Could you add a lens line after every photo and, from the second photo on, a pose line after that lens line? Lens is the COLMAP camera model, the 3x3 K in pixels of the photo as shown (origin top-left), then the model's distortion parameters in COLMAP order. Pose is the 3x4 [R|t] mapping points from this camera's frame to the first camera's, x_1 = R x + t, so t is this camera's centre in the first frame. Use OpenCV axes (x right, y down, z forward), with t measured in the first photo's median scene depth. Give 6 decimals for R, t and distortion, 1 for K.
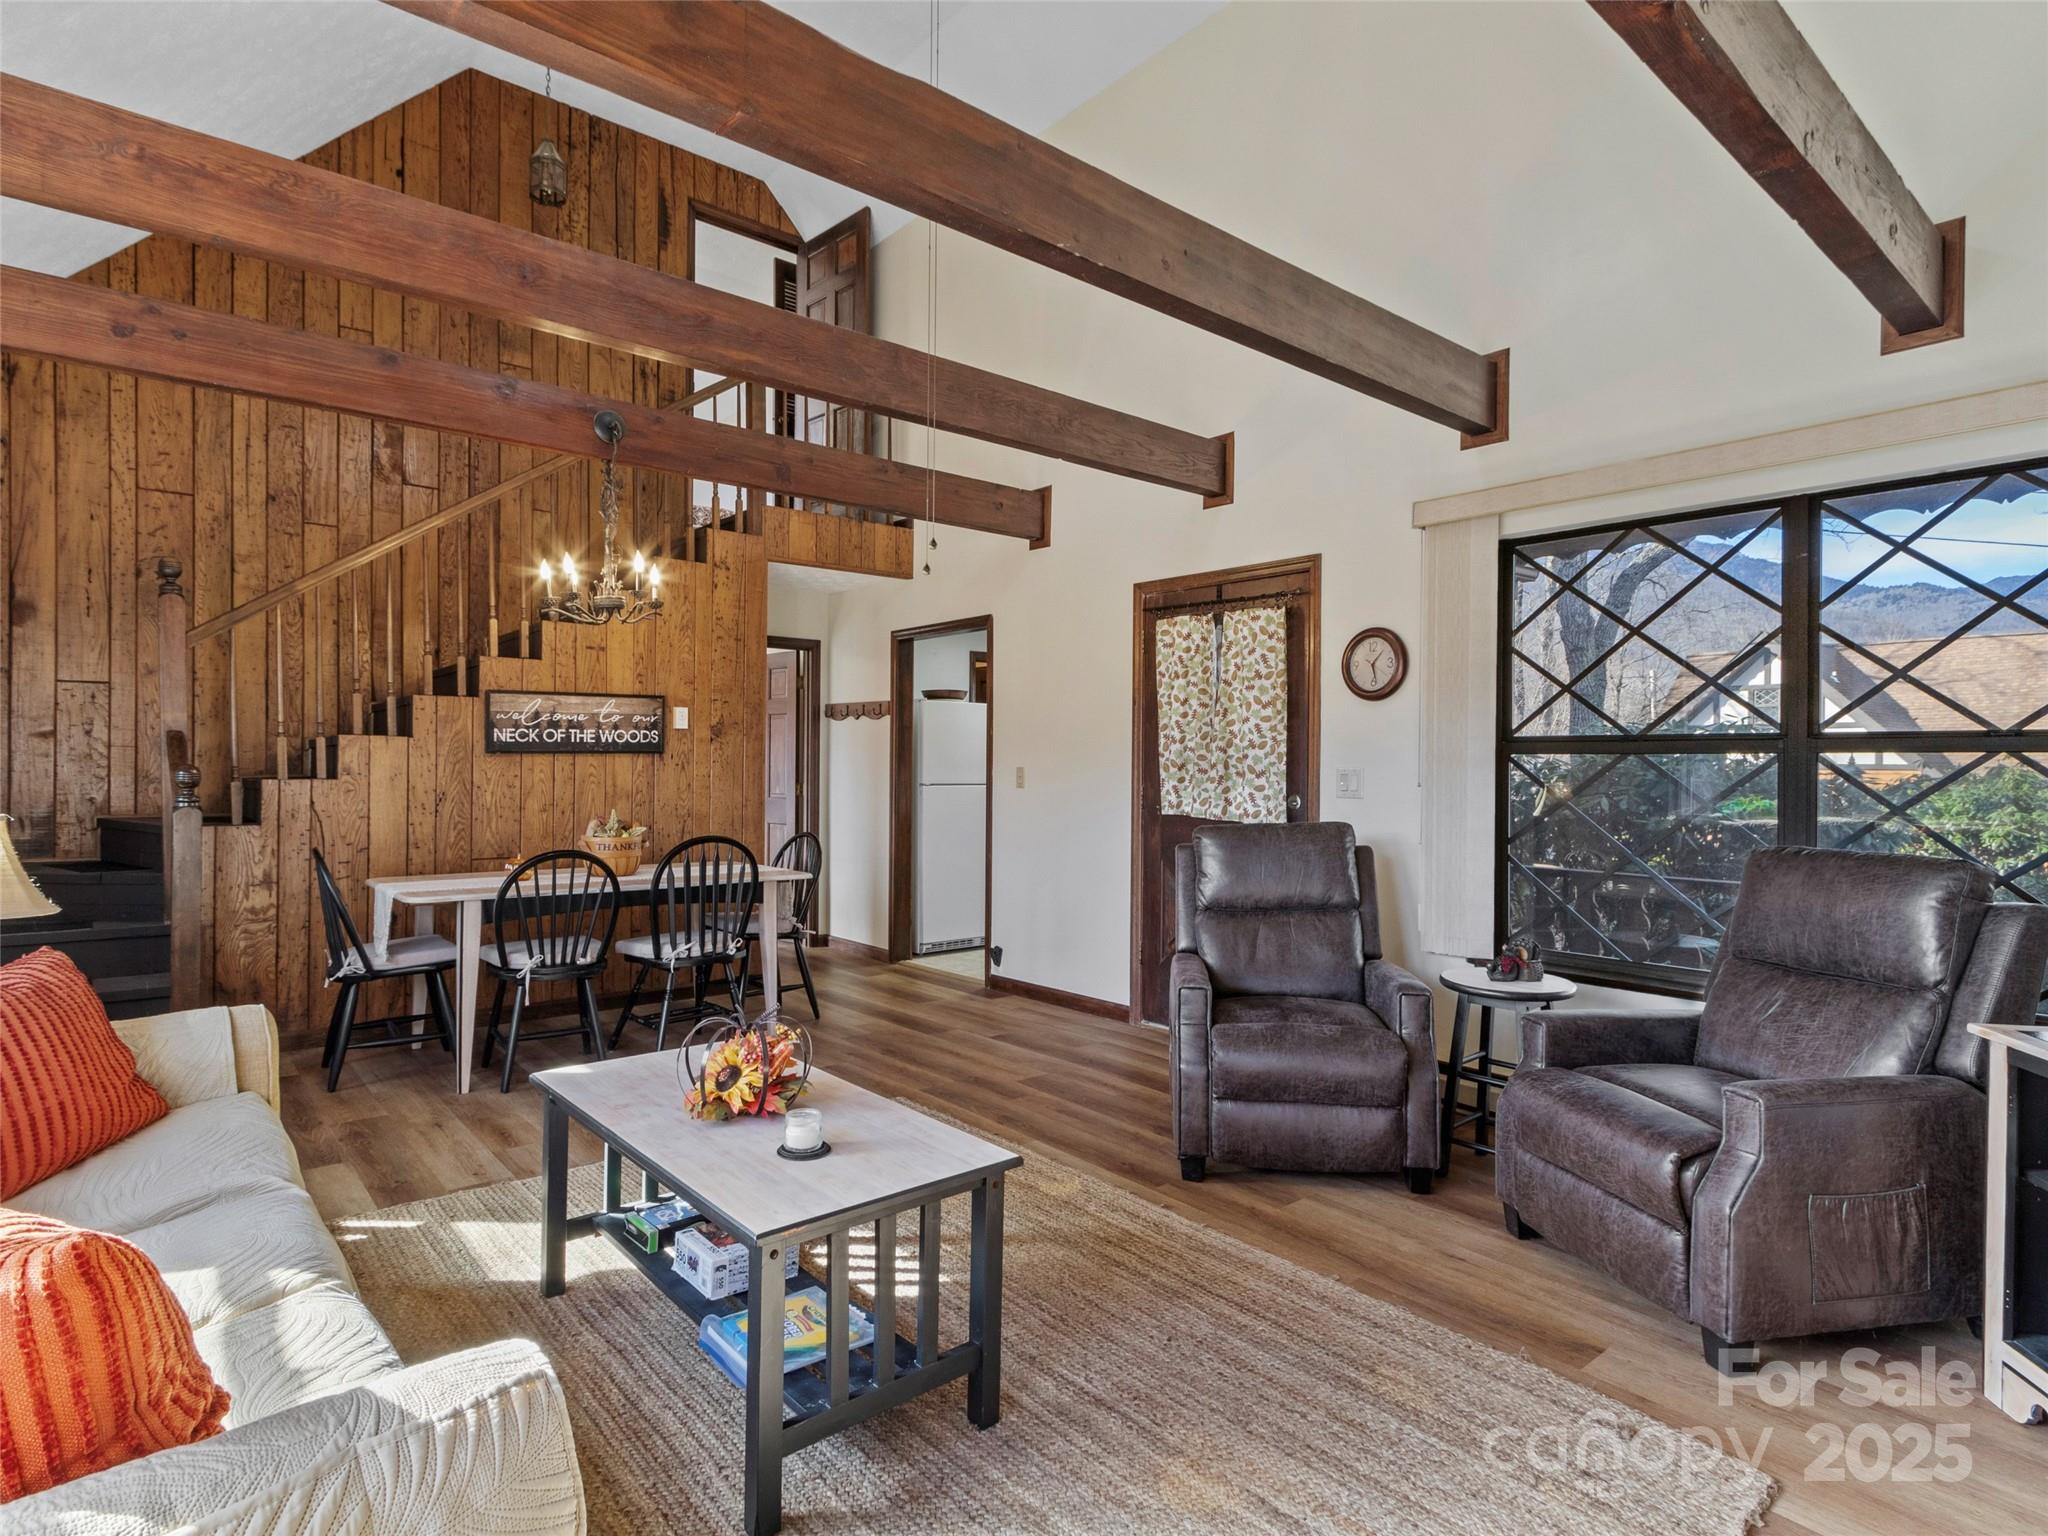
lens RADIAL K [[1097.5, 0, 1024.0], [0, 1097.5, 768.0], [0, 0, 1]] dist [-0.005247, 0.000152]
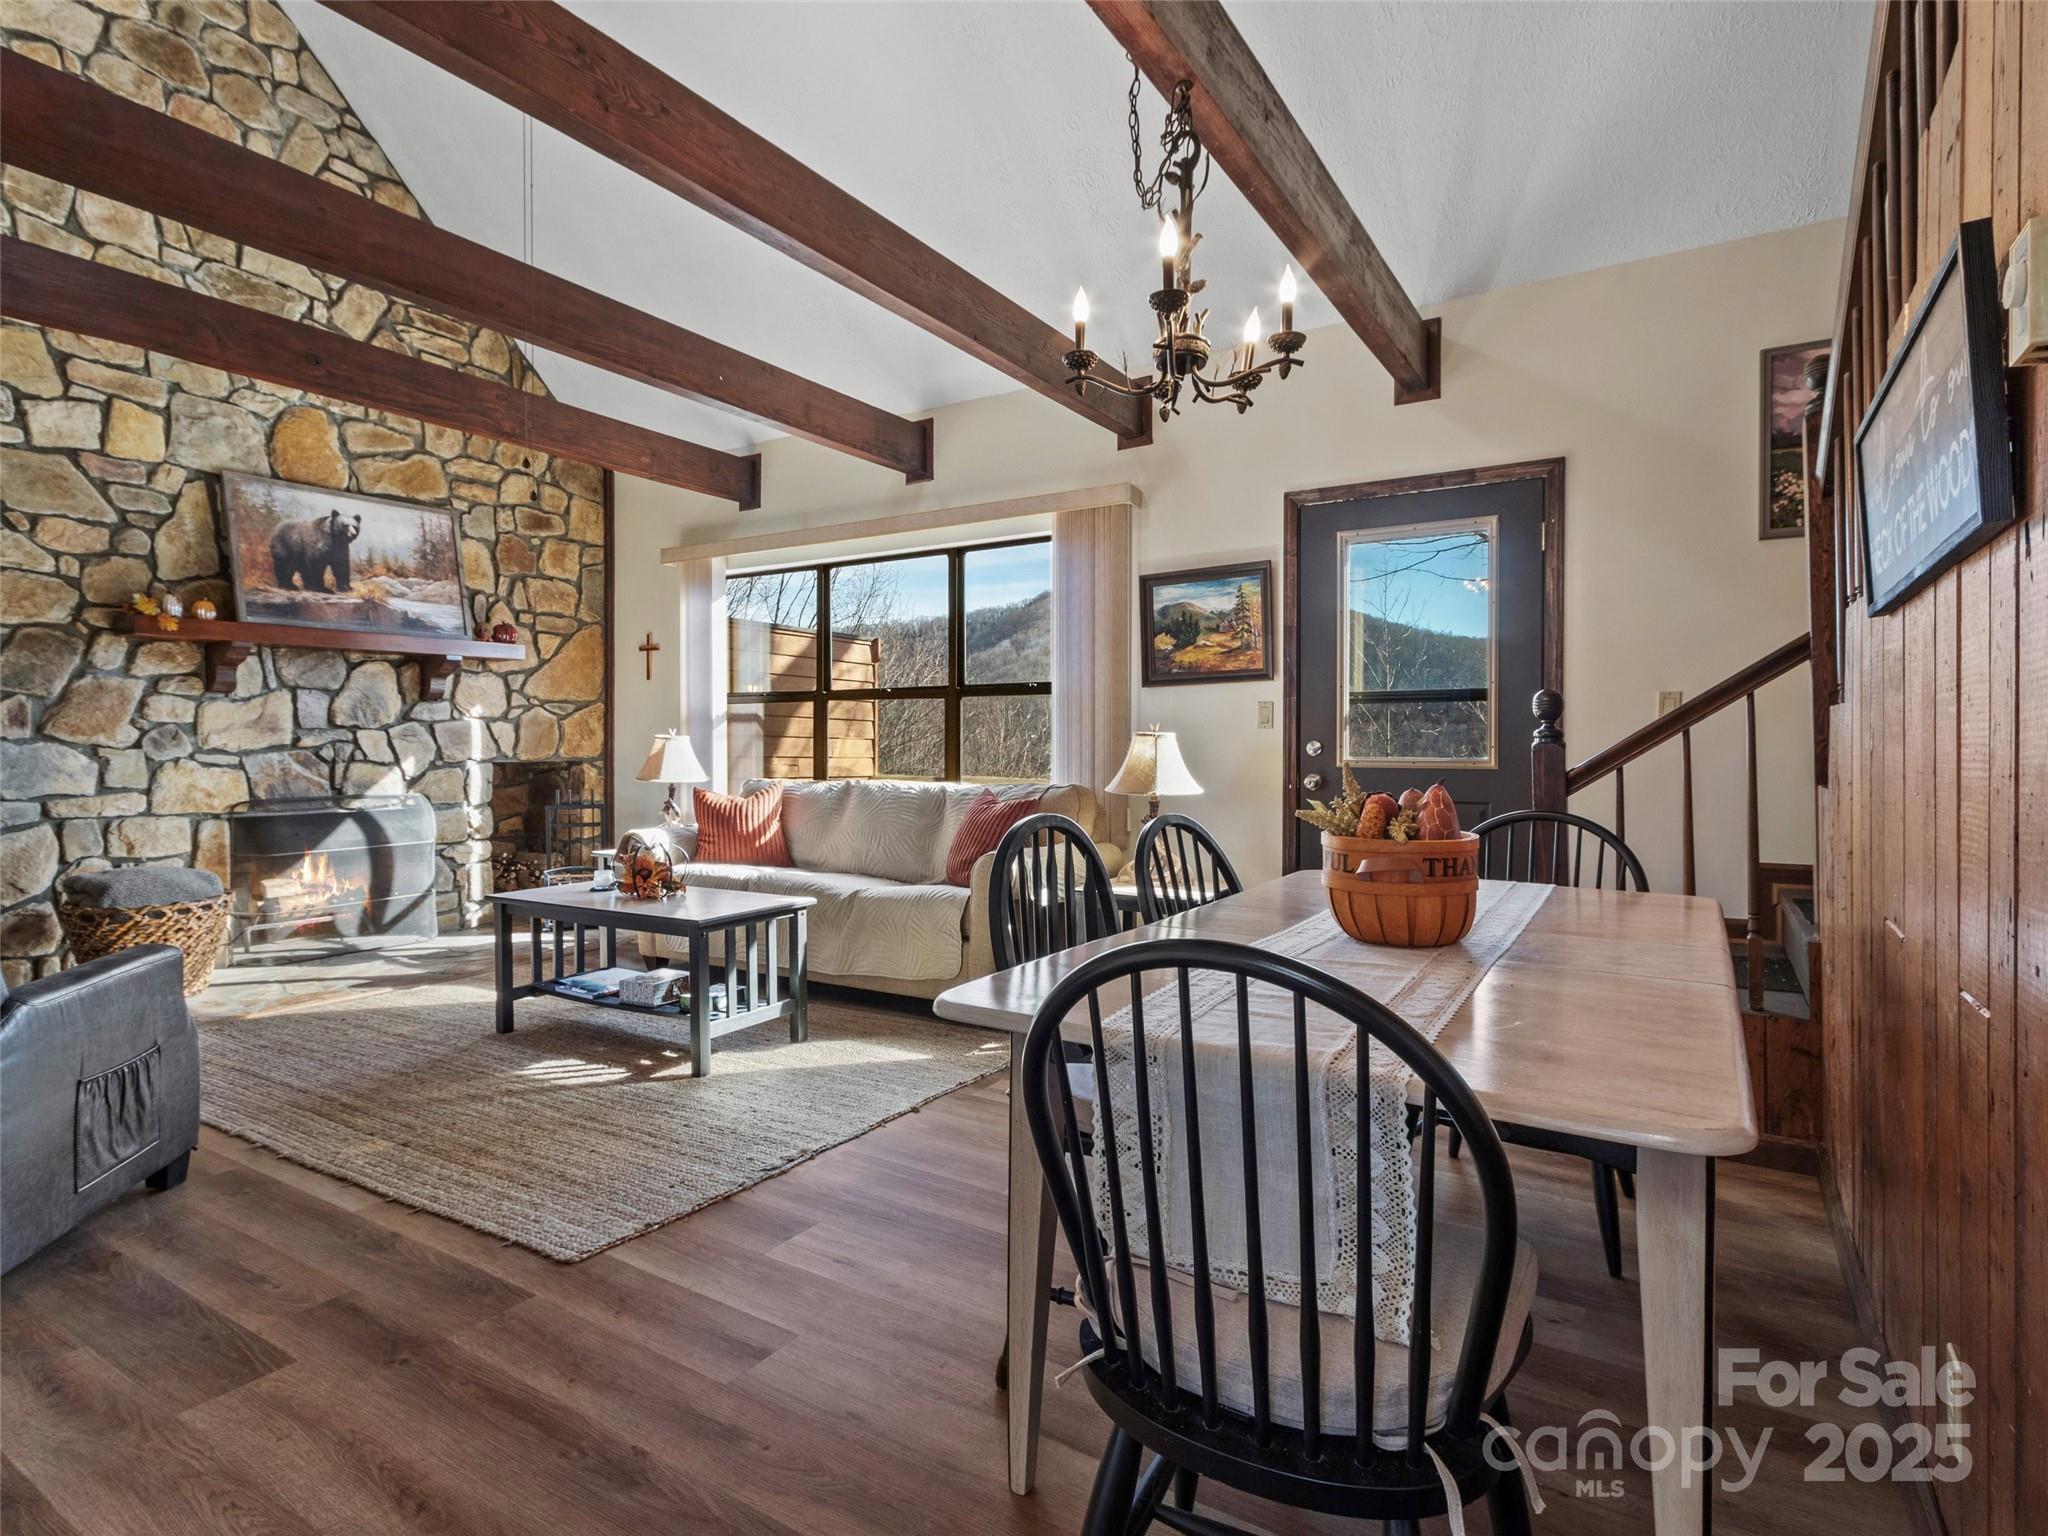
lens RADIAL K [[1066.5, 0, 977.8], [0, 1066.5, 750.6], [0, 0, 1]] dist [0.002096, -0.001667]
pose [[-0.957818, -0.007548, -0.287277, -0.117350], [-0.010276, 0.999915, 0.007988, 0.030086], [0.287192, 0.010603, -0.957814, 1.211383]]
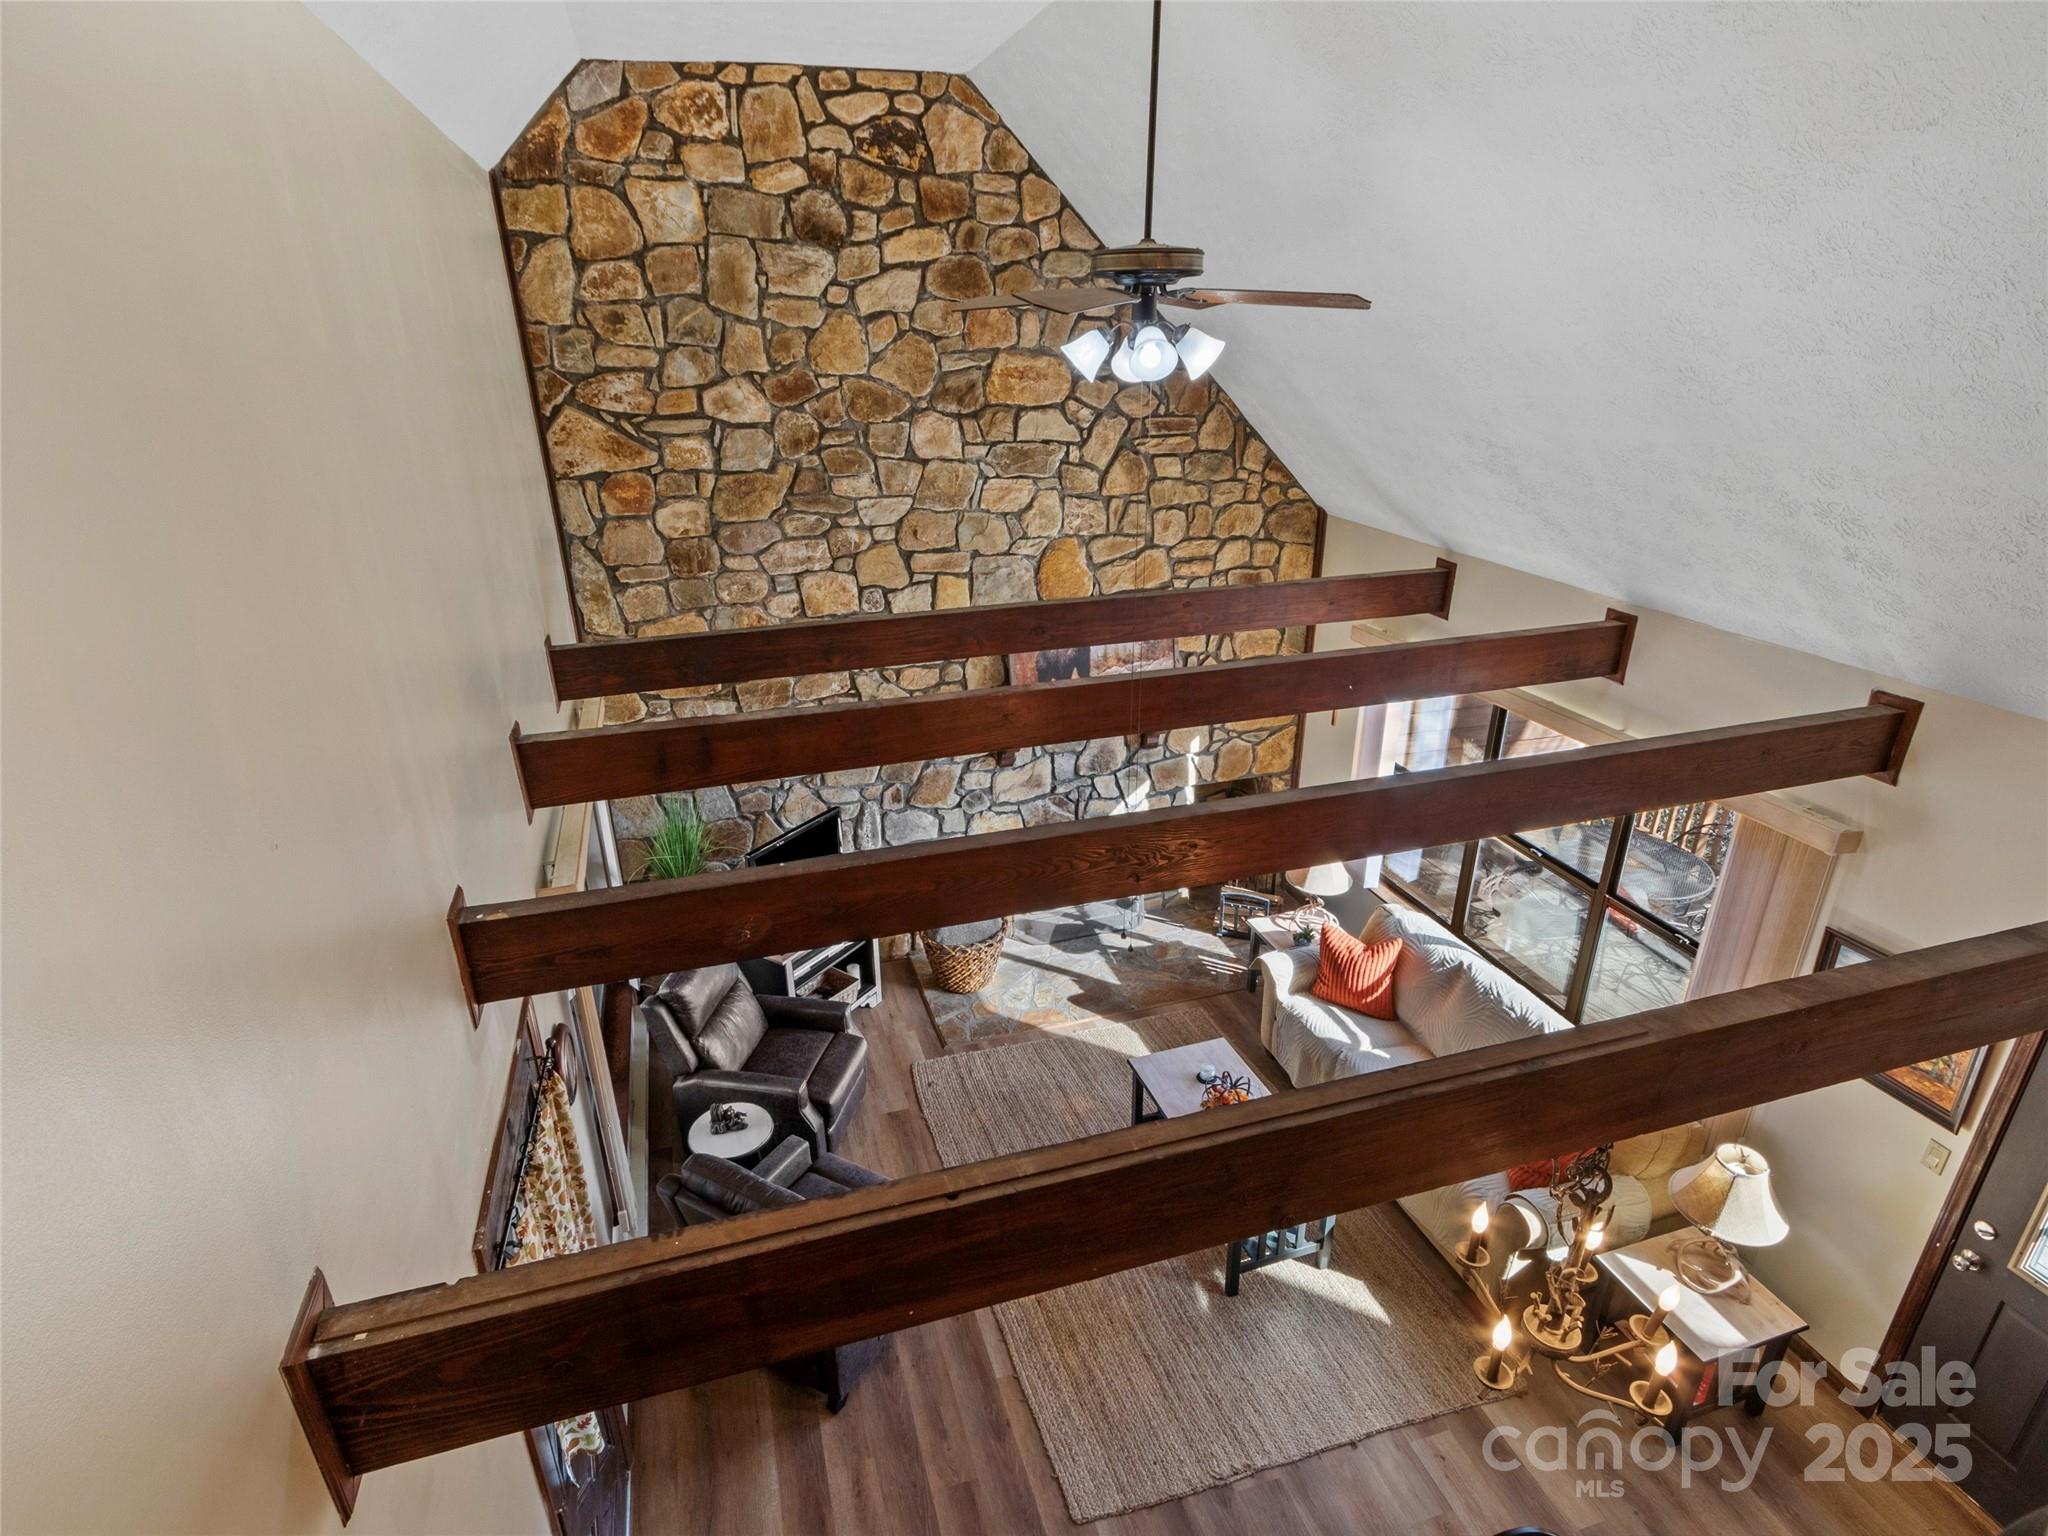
lens RADIAL K [[1048.3, 0, 1019.2], [0, 1048.3, 771.0], [0, 0, 1]] dist [-0.002876, -0.000017]
pose [[-0.920323, -0.152955, 0.360015, -0.230698], [0.002134, 0.918401, 0.395644, -0.526355], [-0.391154, 0.364889, -0.844899, 1.201537]]
